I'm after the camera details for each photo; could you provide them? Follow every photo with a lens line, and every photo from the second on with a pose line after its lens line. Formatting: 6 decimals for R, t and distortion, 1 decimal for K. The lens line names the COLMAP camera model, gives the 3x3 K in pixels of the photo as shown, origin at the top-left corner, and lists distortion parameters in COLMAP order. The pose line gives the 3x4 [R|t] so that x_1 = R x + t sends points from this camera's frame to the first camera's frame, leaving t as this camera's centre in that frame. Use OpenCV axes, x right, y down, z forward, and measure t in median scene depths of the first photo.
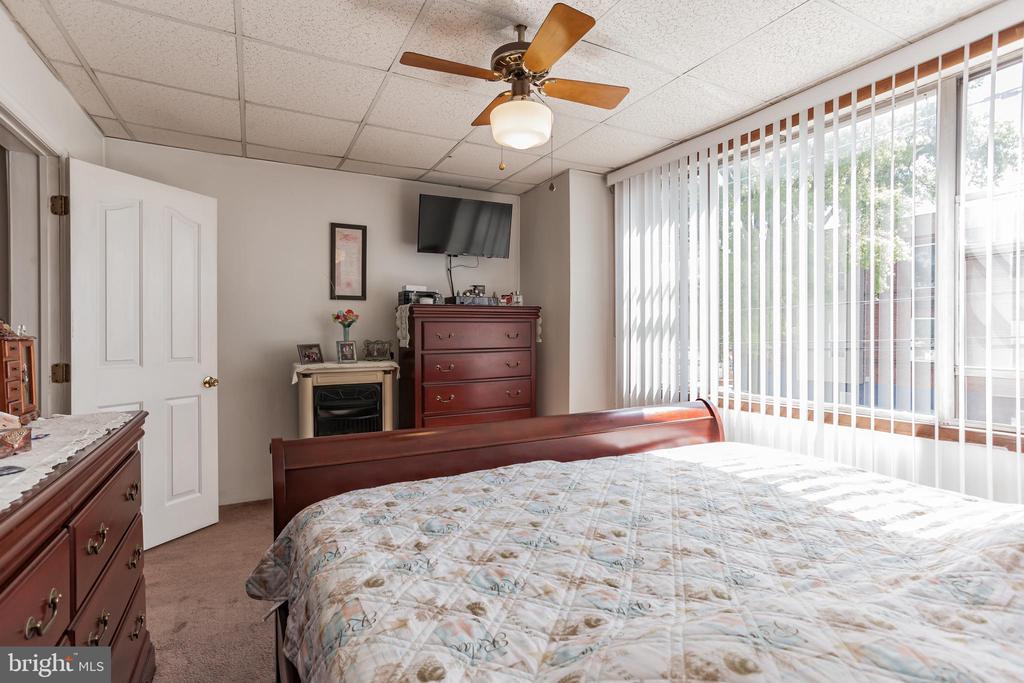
lens RADIAL K [[488.7, 0, 512.0], [0, 488.7, 341.5], [0, 0, 1]] dist [-0.050389, -0.000004]
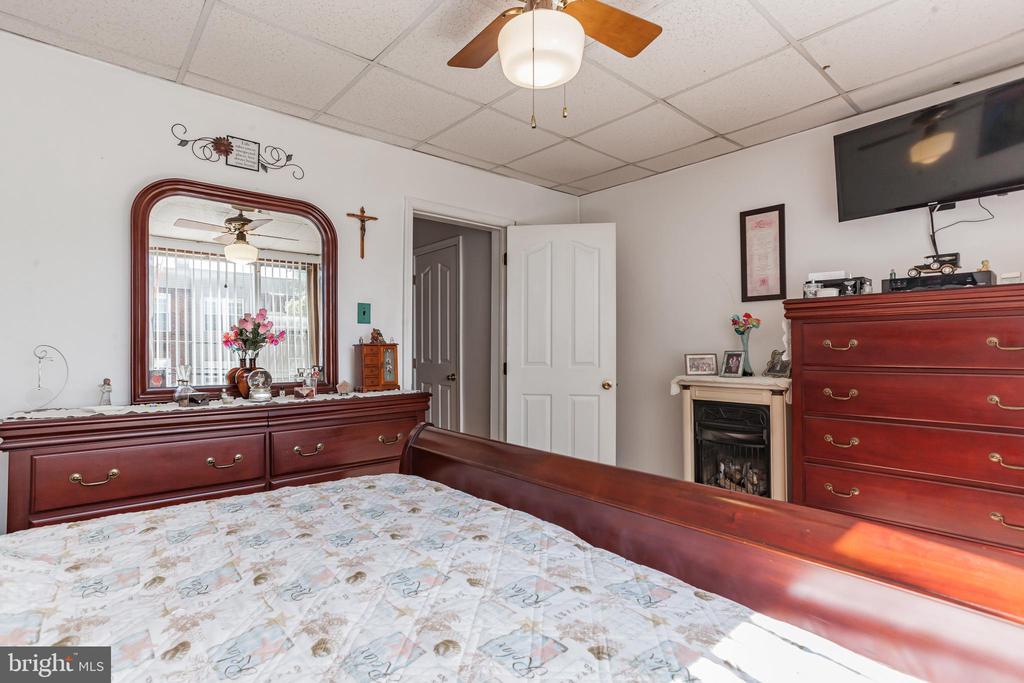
lens RADIAL K [[496.7, 0, 512.0], [0, 496.7, 341.5], [0, 0, 1]] dist [-0.004174, -0.000219]
pose [[0.217831, -0.007287, -0.975959, 0.409783], [-0.011779, 0.999880, -0.010094, -0.003913], [0.975915, 0.013695, 0.217719, 0.435000]]
